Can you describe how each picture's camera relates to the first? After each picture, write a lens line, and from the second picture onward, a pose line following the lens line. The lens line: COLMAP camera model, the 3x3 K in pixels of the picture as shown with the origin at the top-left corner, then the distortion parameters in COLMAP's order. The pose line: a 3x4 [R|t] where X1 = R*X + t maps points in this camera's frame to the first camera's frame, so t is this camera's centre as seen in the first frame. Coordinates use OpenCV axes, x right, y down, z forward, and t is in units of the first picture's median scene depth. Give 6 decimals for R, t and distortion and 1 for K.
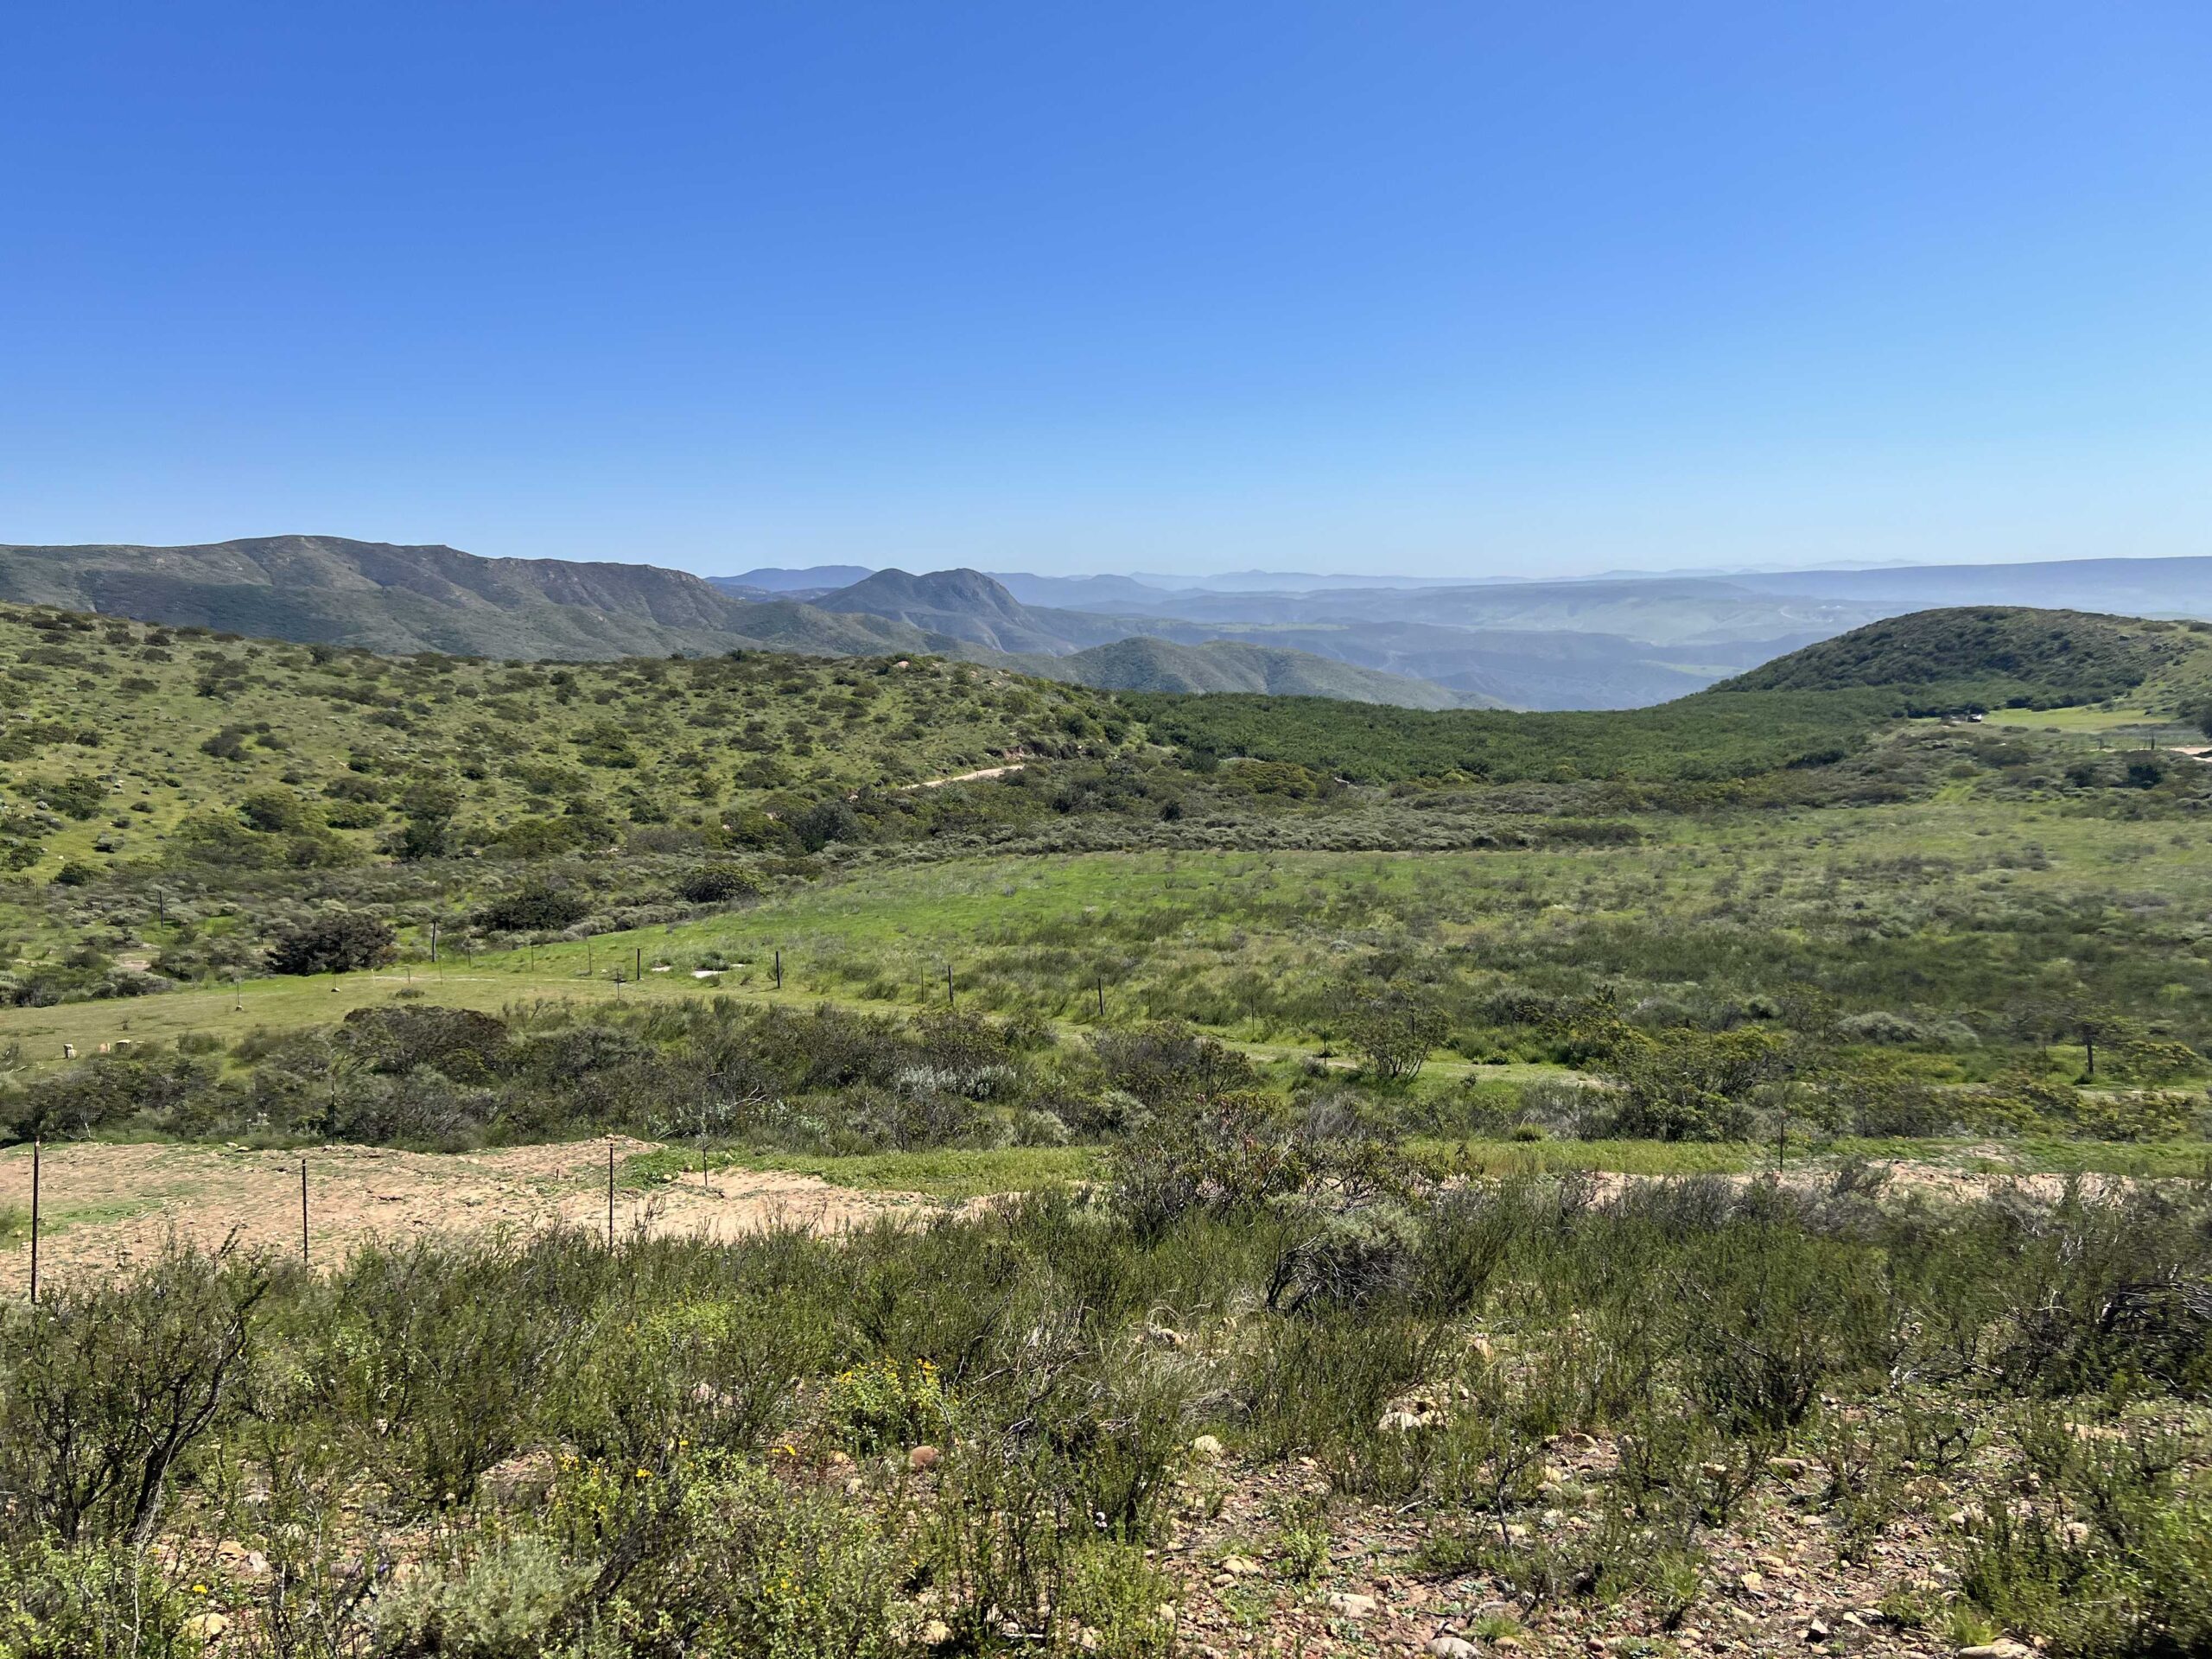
lens RADIAL K [[1689.8, 0, 1106.0], [0, 1689.8, 829.5], [0, 0, 1]] dist [0.062185, -0.052434]
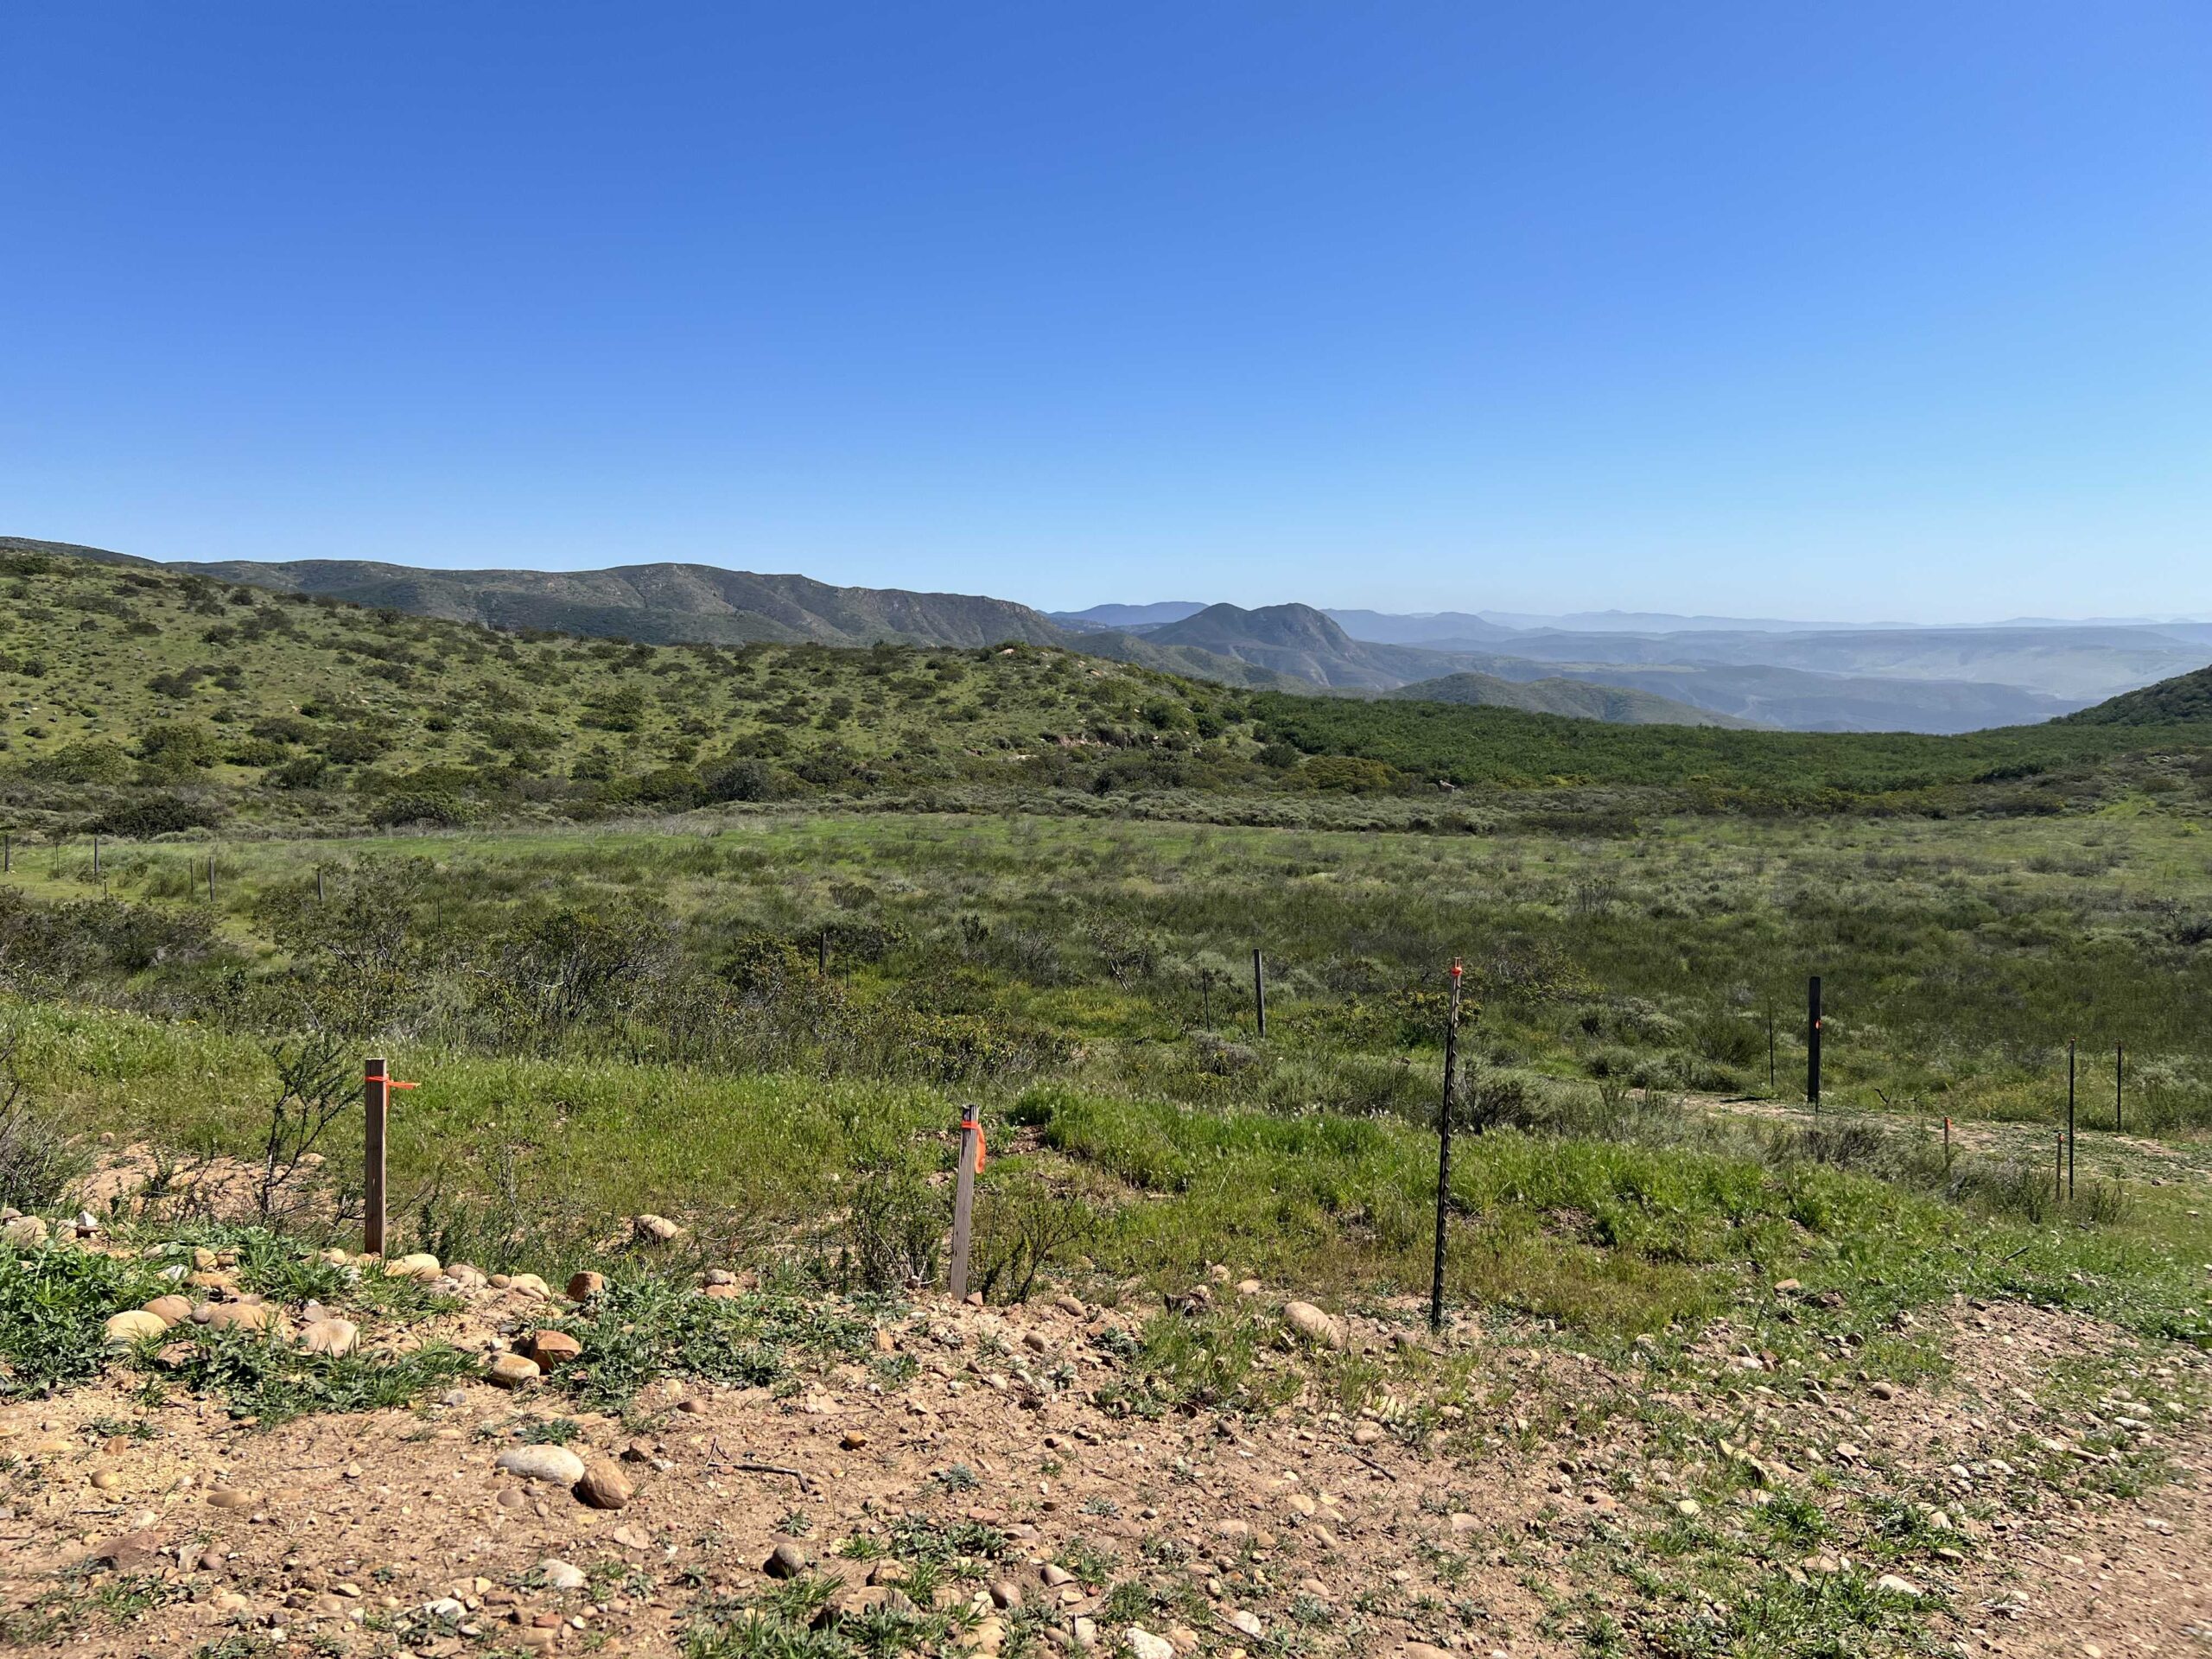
lens RADIAL K [[1690.0, 0, 1090.0], [0, 1690.0, 824.8], [0, 0, 1]] dist [0.126167, -0.186126]
pose [[0.979406, 0.040917, -0.197712, 0.167421], [-0.045504, 0.998789, -0.018708, 0.022287], [0.196707, 0.027320, 0.980082, 0.102954]]
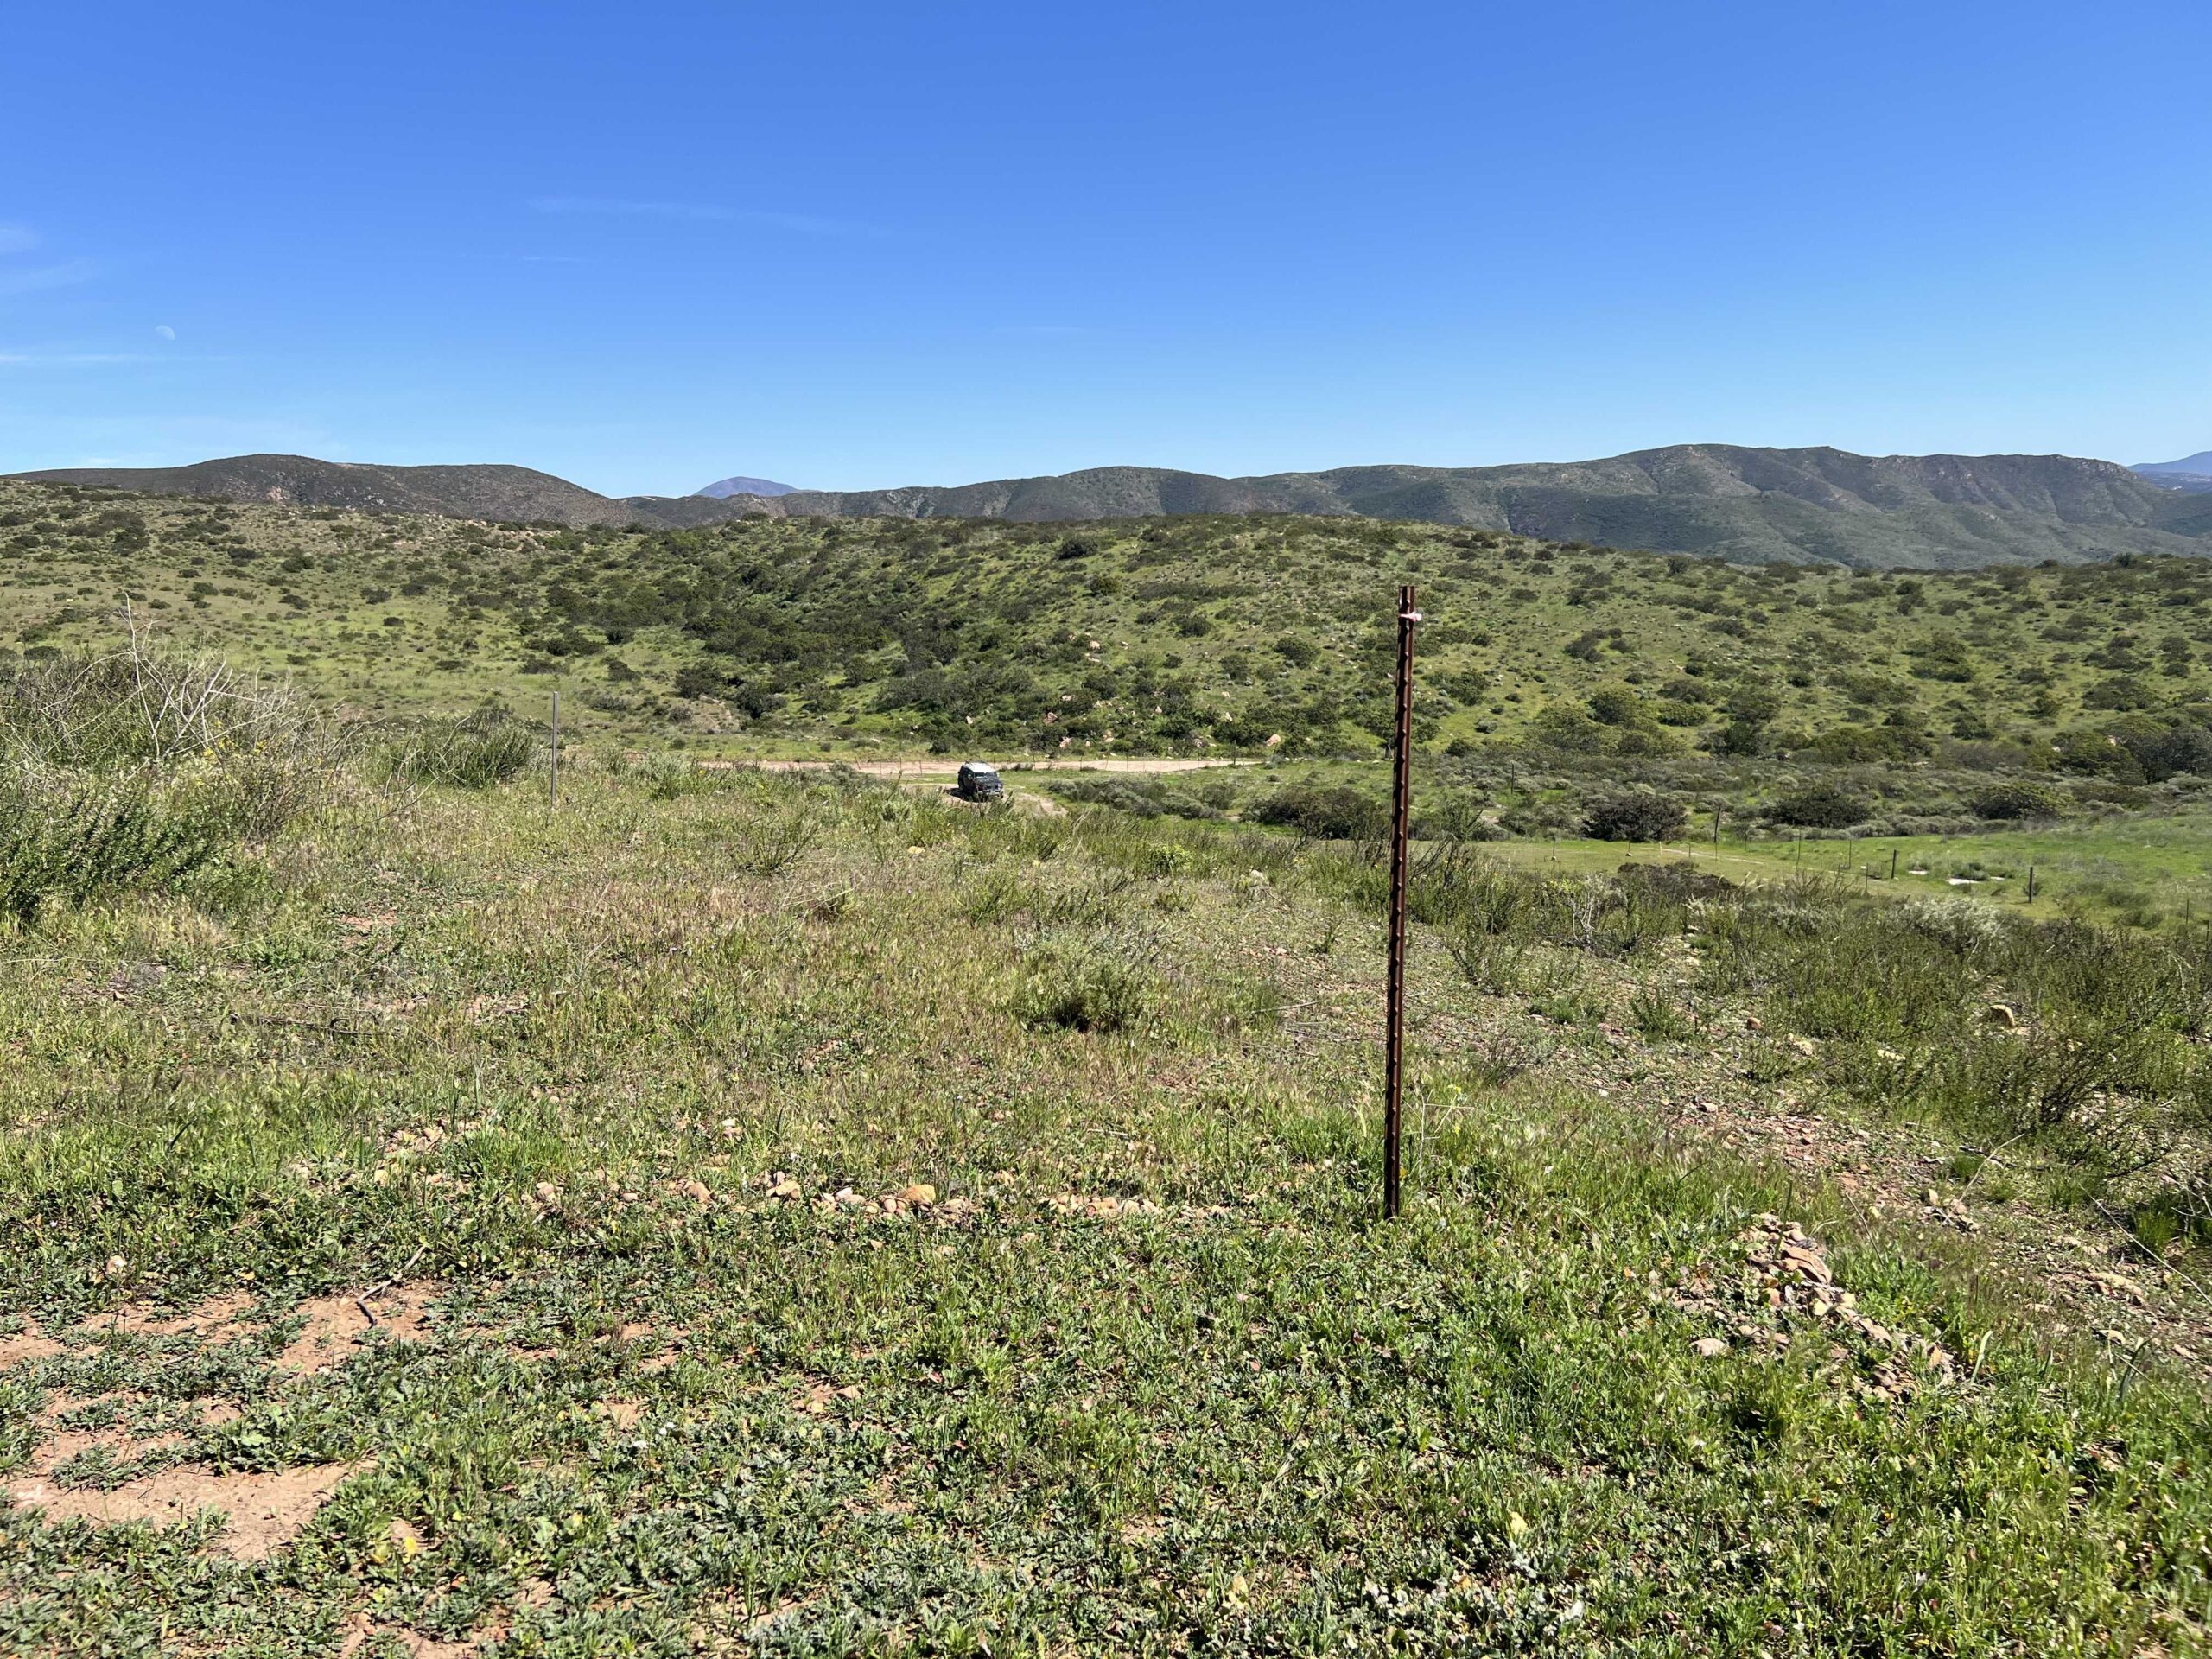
lens RADIAL K [[1695.9, 0, 1100.7], [0, 1695.9, 825.5], [0, 0, 1]] dist [0.048001, -0.046773]
pose [[0.723812, 0.101418, -0.682504, 0.038694], [-0.065413, 0.994770, 0.078448, 0.001054], [0.686890, -0.012137, 0.726660, -0.052114]]
